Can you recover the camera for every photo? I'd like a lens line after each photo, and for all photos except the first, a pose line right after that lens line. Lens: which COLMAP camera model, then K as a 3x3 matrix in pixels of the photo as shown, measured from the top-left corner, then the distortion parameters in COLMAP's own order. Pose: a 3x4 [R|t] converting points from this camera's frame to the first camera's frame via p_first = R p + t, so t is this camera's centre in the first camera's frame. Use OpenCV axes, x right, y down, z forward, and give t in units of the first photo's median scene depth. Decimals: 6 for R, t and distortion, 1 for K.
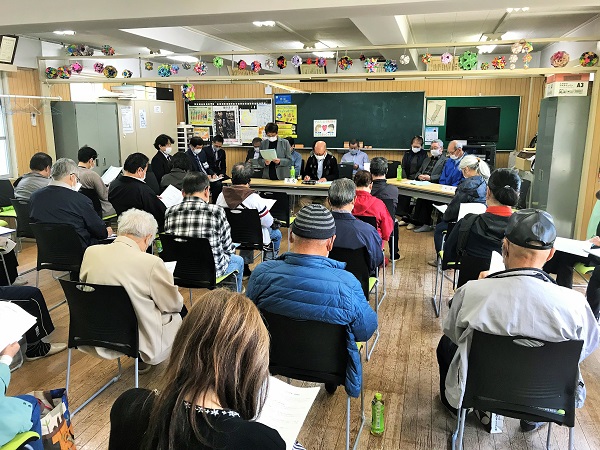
lens RADIAL K [[487.3, 0, 299.9], [0, 487.3, 223.8], [0, 0, 1]] dist [-0.012842, -0.012752]
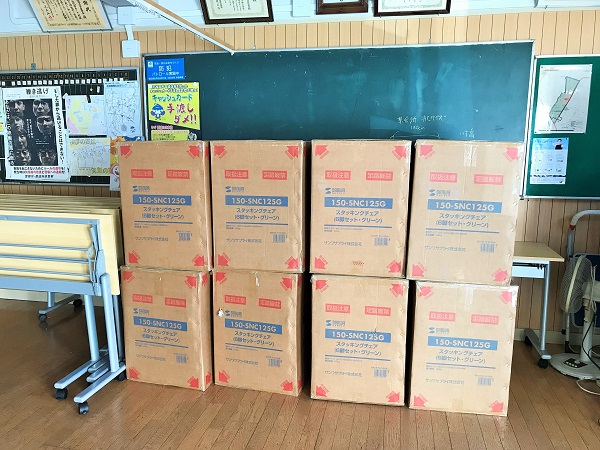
lens RADIAL K [[487.3, 0, 299.4], [0, 487.3, 224.8], [0, 0, 1]] dist [-0.012842, -0.012752]
pose [[0.998036, -0.003721, 0.062525, 0.050001], [0.006984, 0.998620, -0.052050, -0.104959], [-0.062245, 0.052385, 0.996685, 0.596894]]
